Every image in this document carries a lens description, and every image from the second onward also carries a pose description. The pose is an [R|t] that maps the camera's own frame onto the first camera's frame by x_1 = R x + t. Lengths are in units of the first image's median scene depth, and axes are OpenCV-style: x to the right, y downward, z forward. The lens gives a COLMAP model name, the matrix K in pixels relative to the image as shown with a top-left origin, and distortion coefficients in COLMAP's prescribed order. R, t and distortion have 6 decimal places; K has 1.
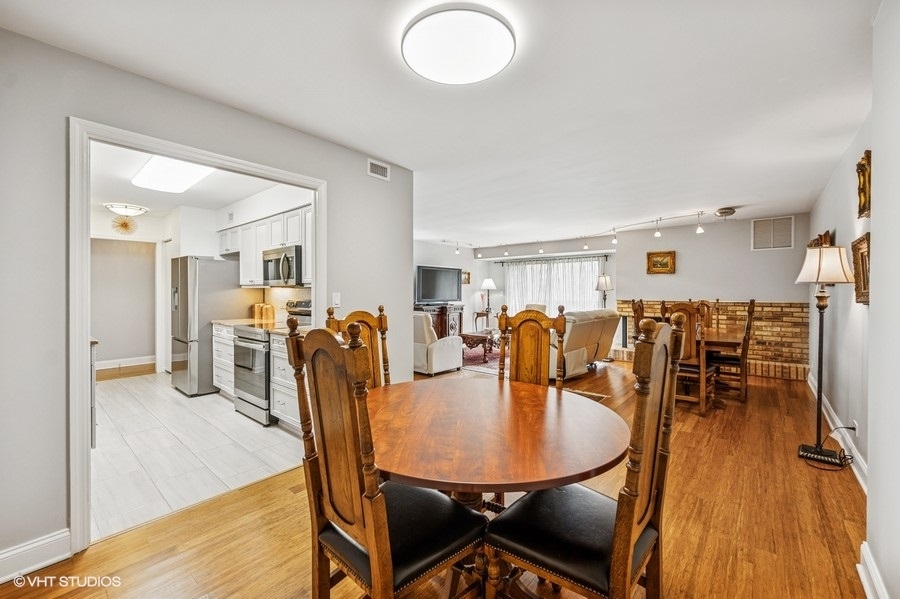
lens RADIAL K [[364.5, 0, 451.4], [0, 364.5, 296.7], [0, 0, 1]] dist [-0.001231, -0.000367]
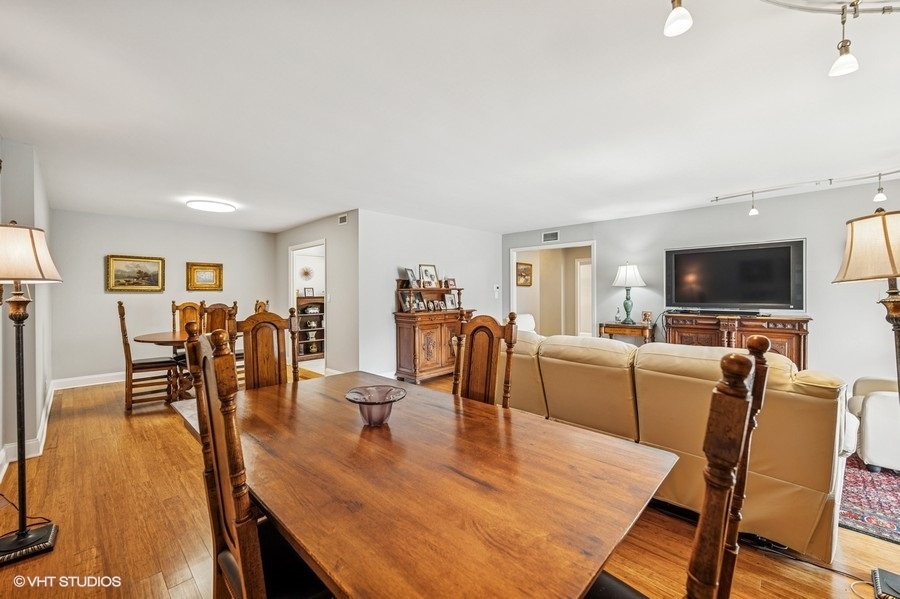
lens RADIAL K [[364.5, 0, 451.1], [0, 364.5, 297.4], [0, 0, 1]] dist [-0.001231, -0.000367]
pose [[-0.060044, 0.010090, -0.998145, 0.811961], [-0.005135, 0.999933, 0.010417, -0.009438], [0.998183, 0.005751, -0.059988, 0.909428]]
